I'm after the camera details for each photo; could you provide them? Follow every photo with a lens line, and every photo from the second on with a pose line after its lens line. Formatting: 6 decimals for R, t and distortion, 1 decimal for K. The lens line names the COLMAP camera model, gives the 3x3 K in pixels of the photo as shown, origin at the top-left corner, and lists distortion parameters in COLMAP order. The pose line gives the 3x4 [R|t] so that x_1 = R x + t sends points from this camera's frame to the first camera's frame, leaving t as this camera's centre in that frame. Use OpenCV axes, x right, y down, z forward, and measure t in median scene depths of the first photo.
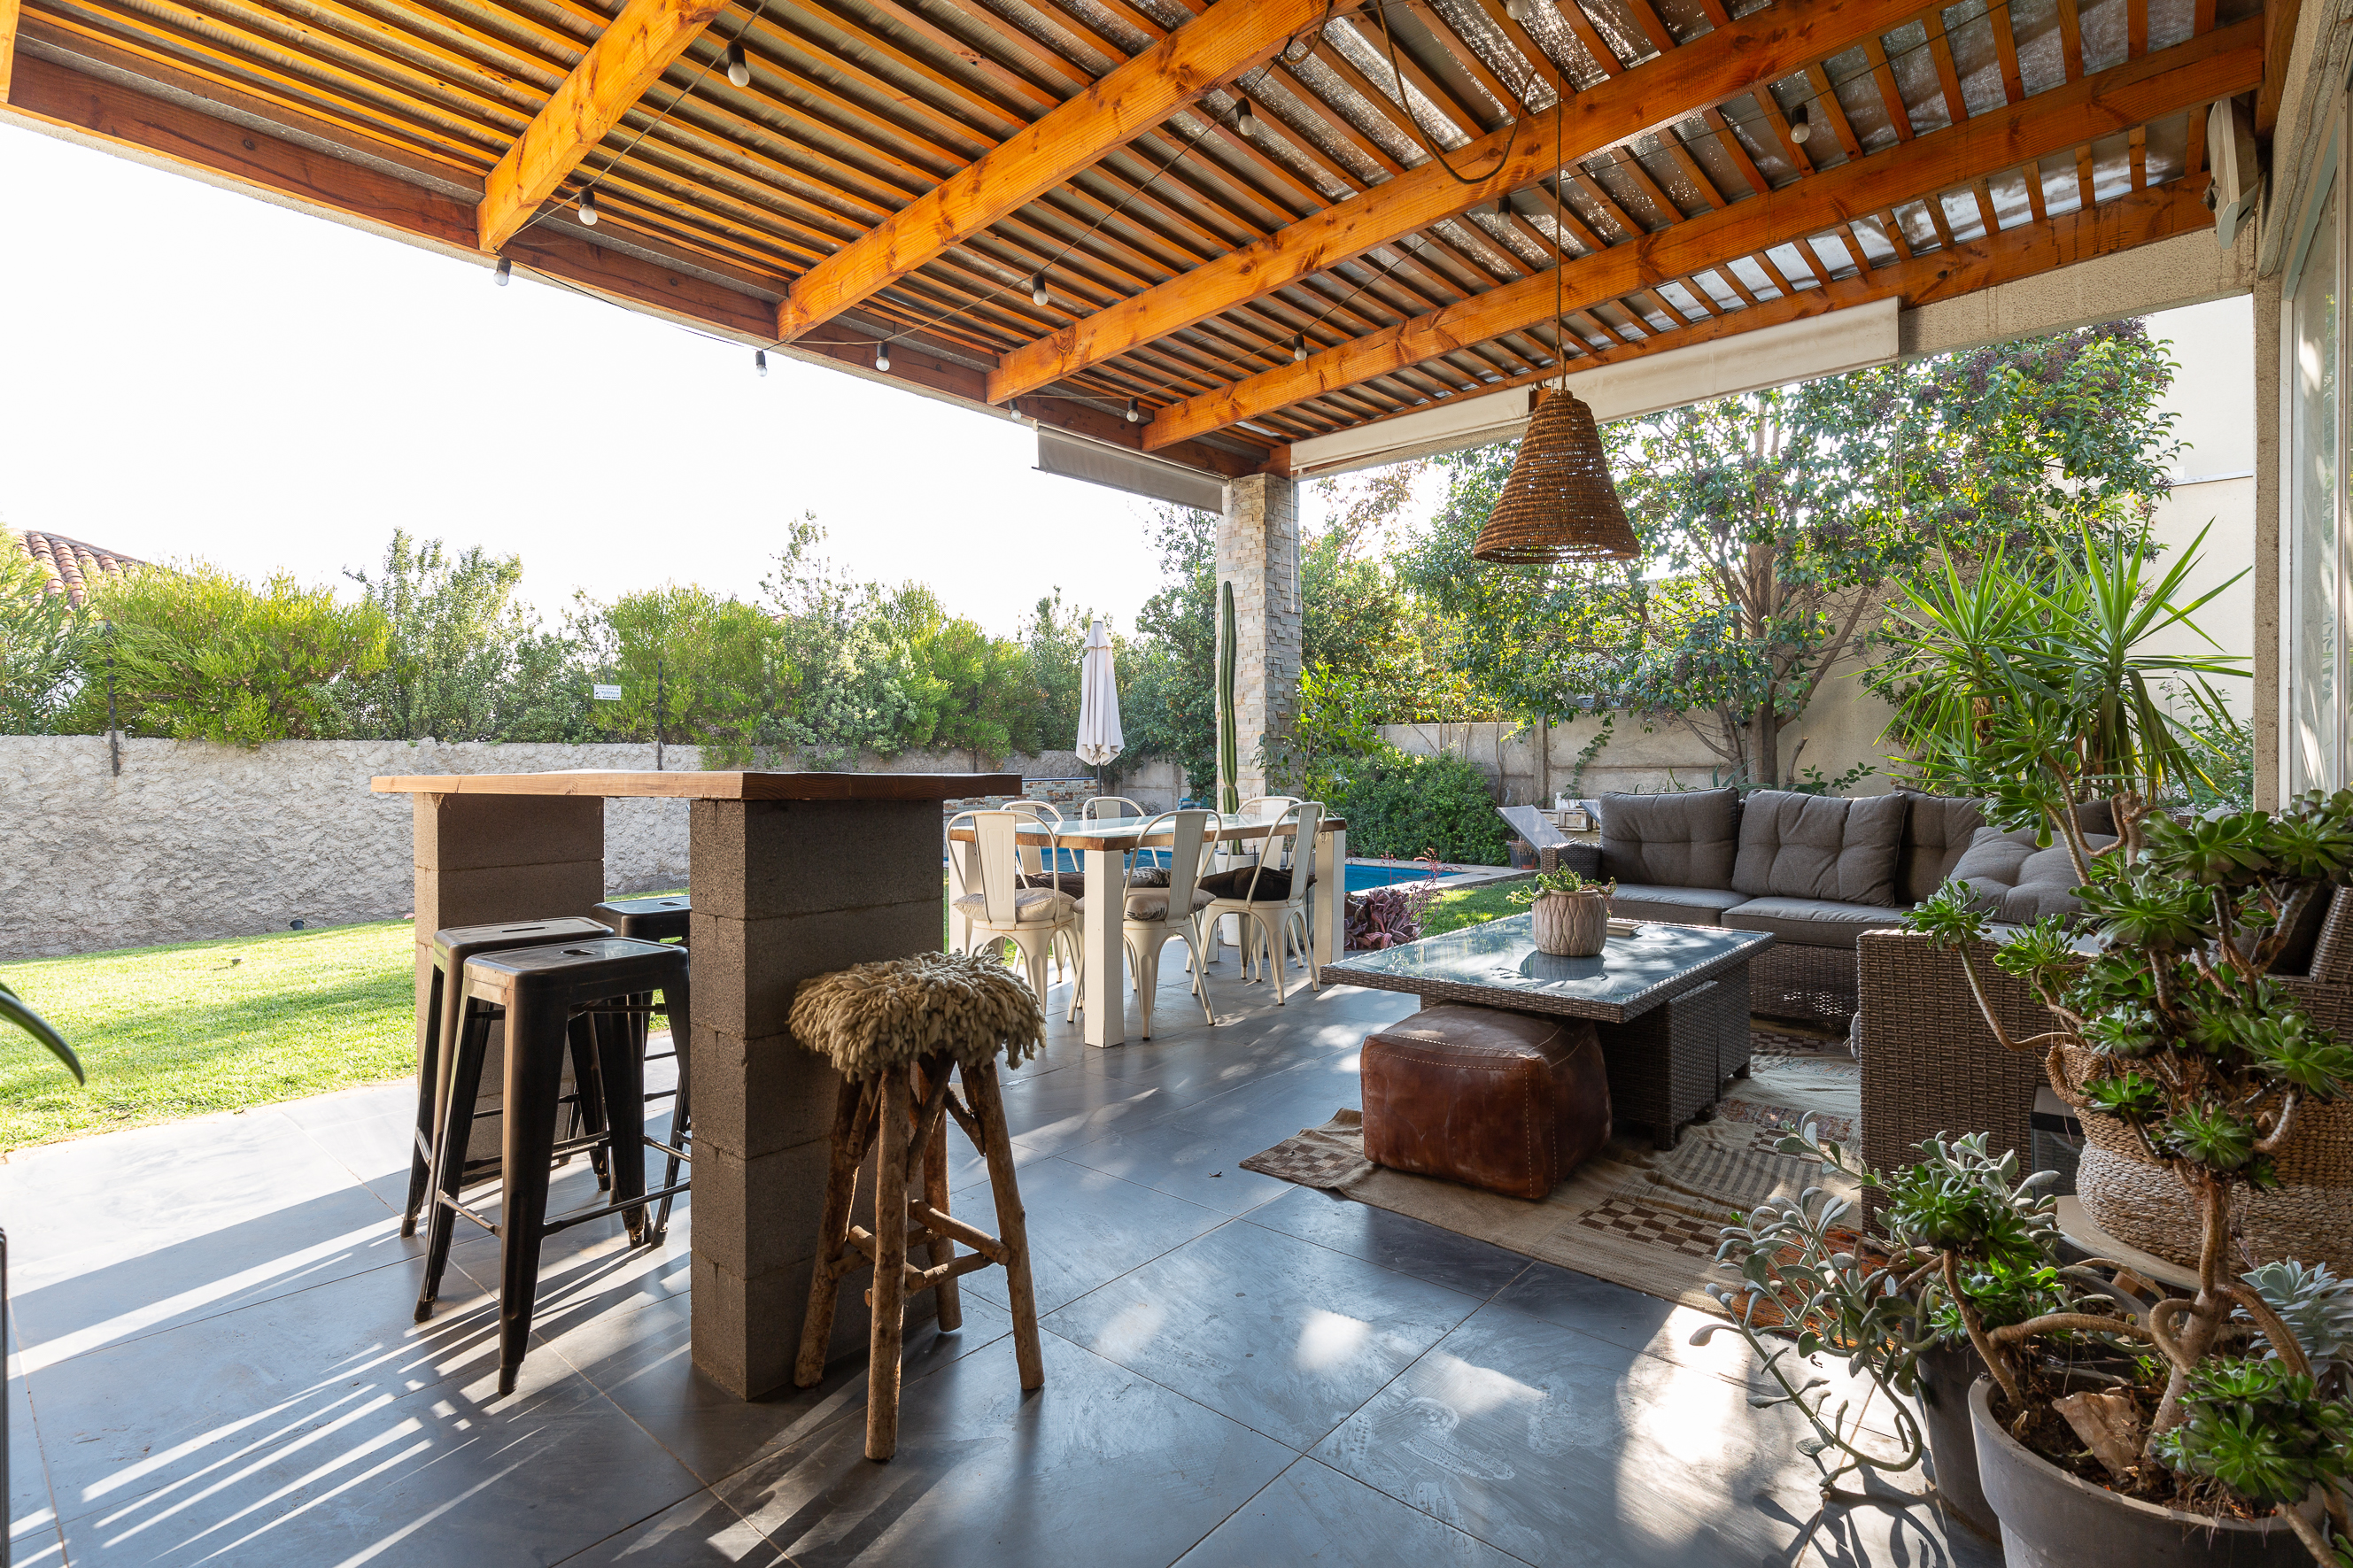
lens RADIAL K [[1086.8, 0, 1173.6], [0, 1086.8, 761.8], [0, 0, 1]] dist [0.005814, -0.000315]
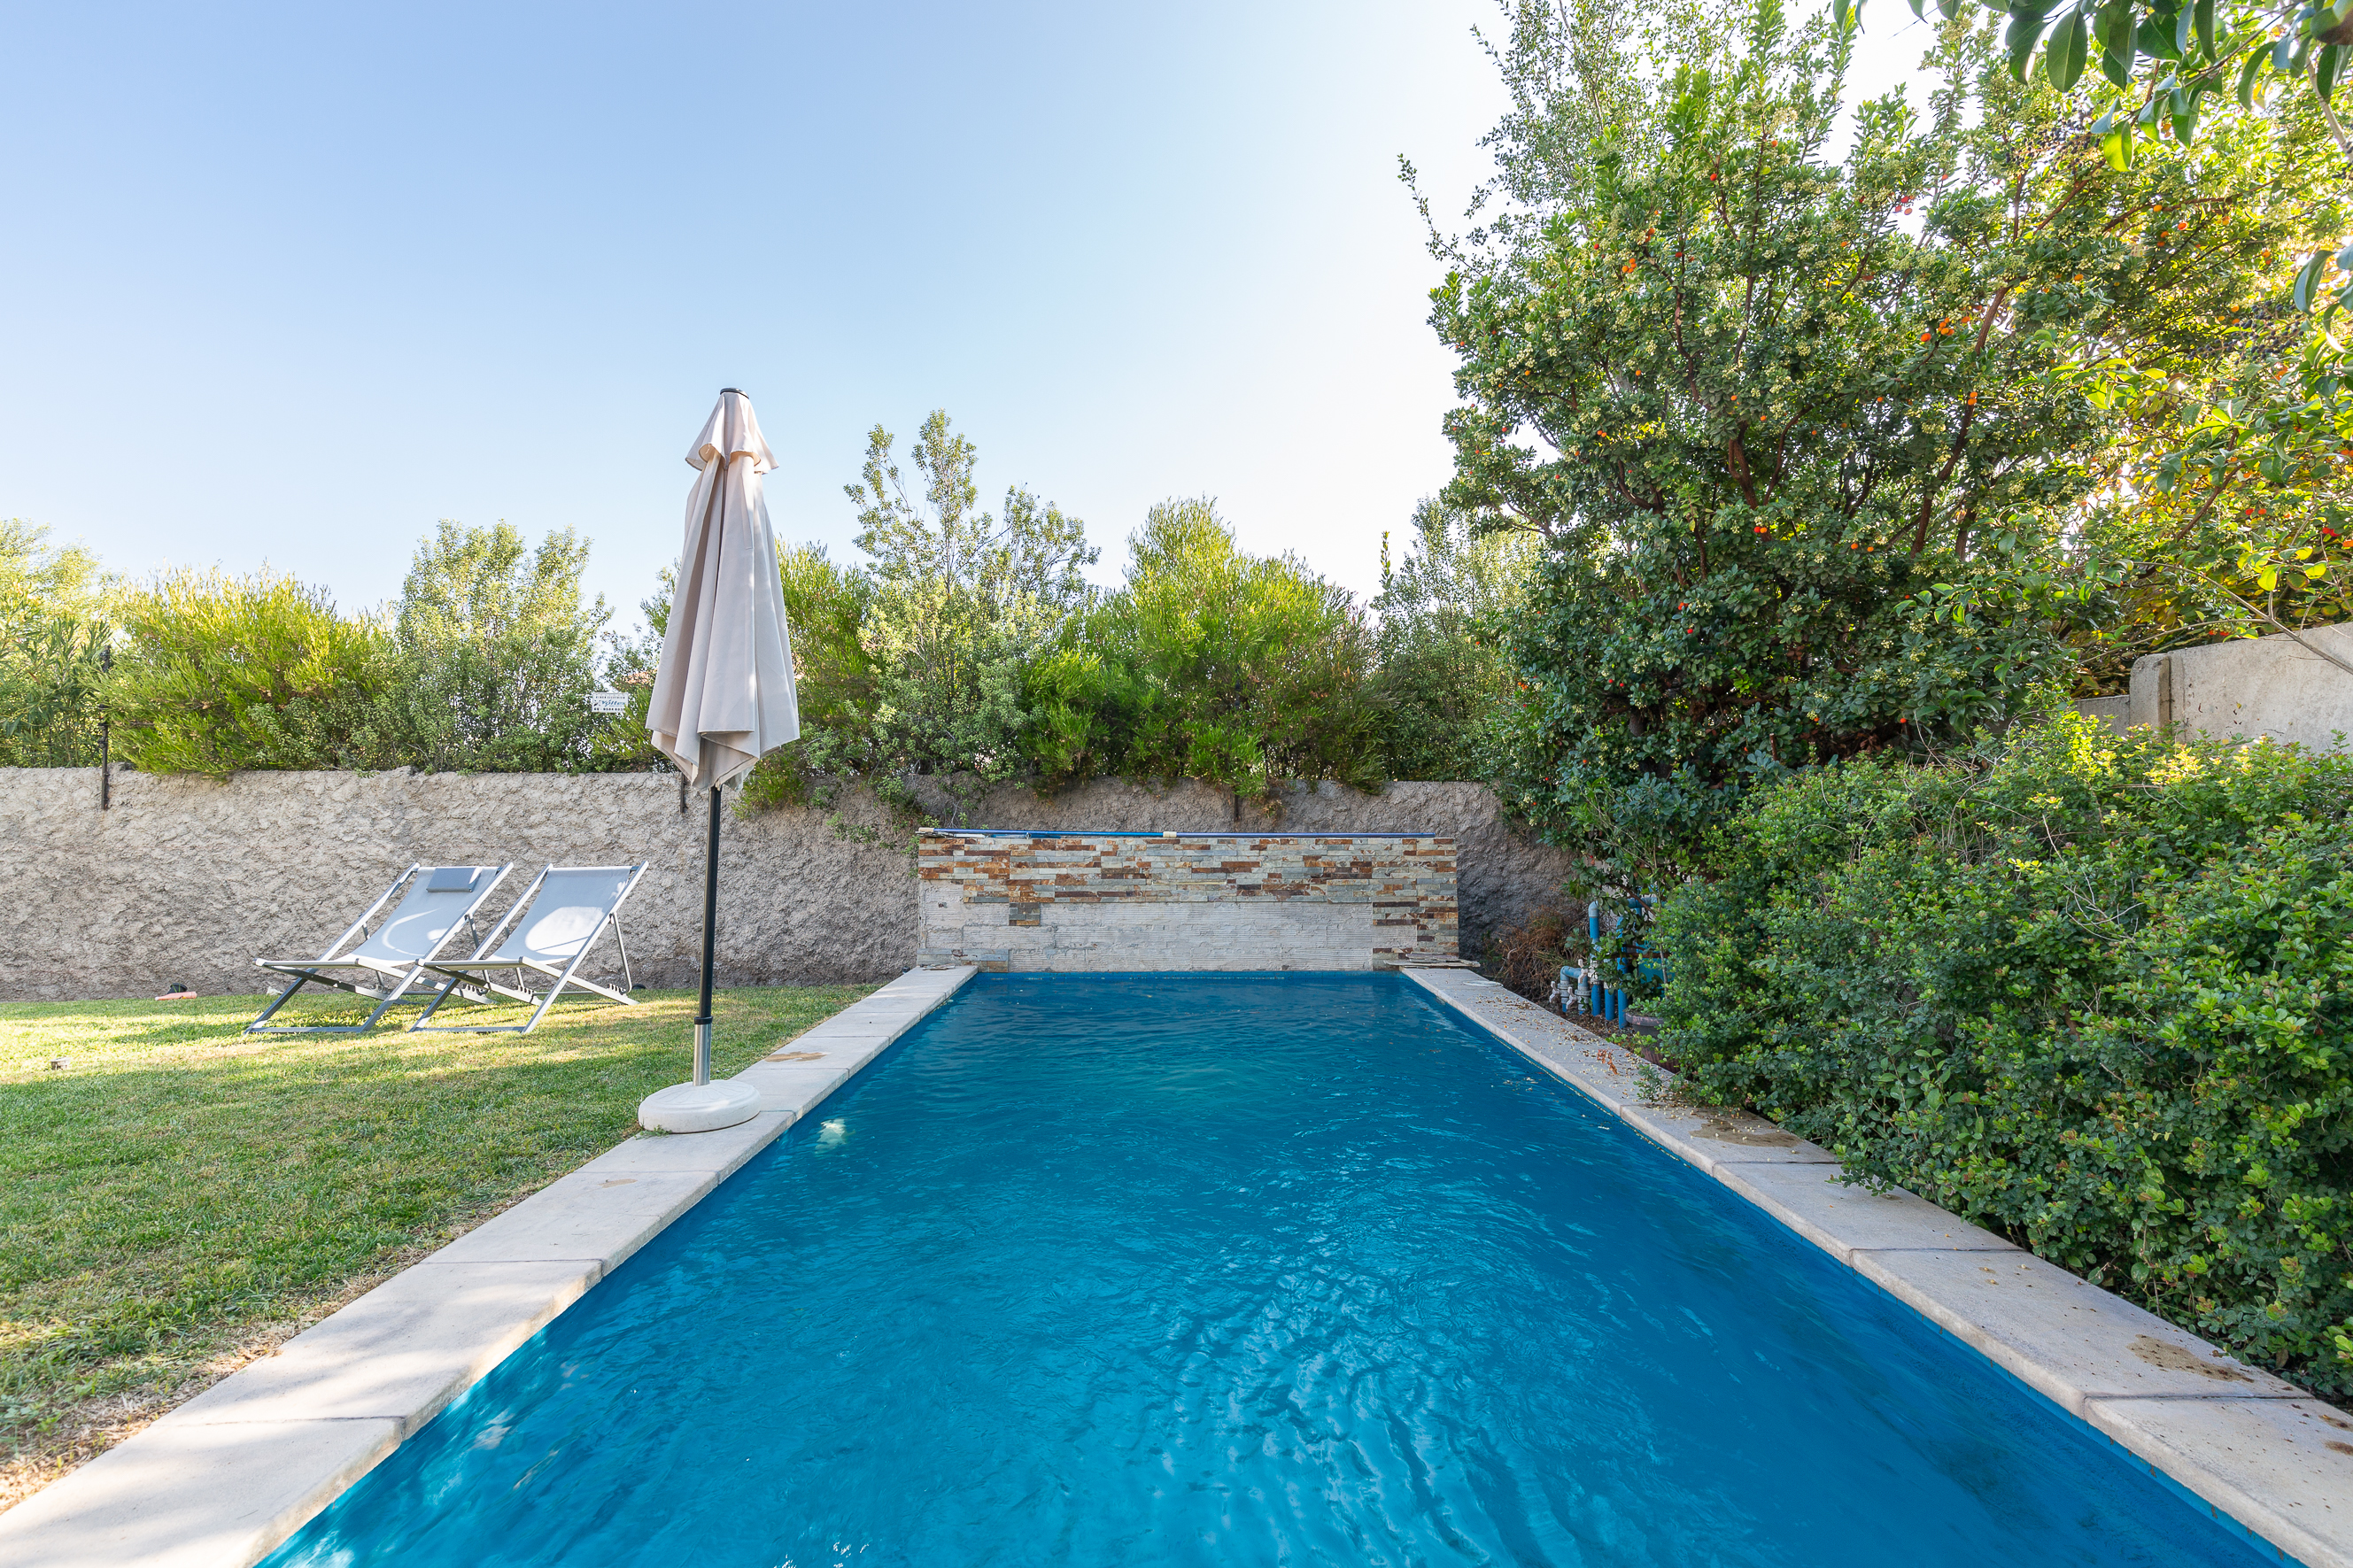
lens RADIAL K [[1086.8, 0, 1178.3], [0, 1086.8, 789.3], [0, 0, 1]] dist [0.005814, -0.000315]
pose [[0.689391, -0.010744, -0.724310, 0.334939], [-0.005433, 0.999785, -0.020001, 0.008407], [0.724369, 0.017724, 0.689184, 0.972513]]
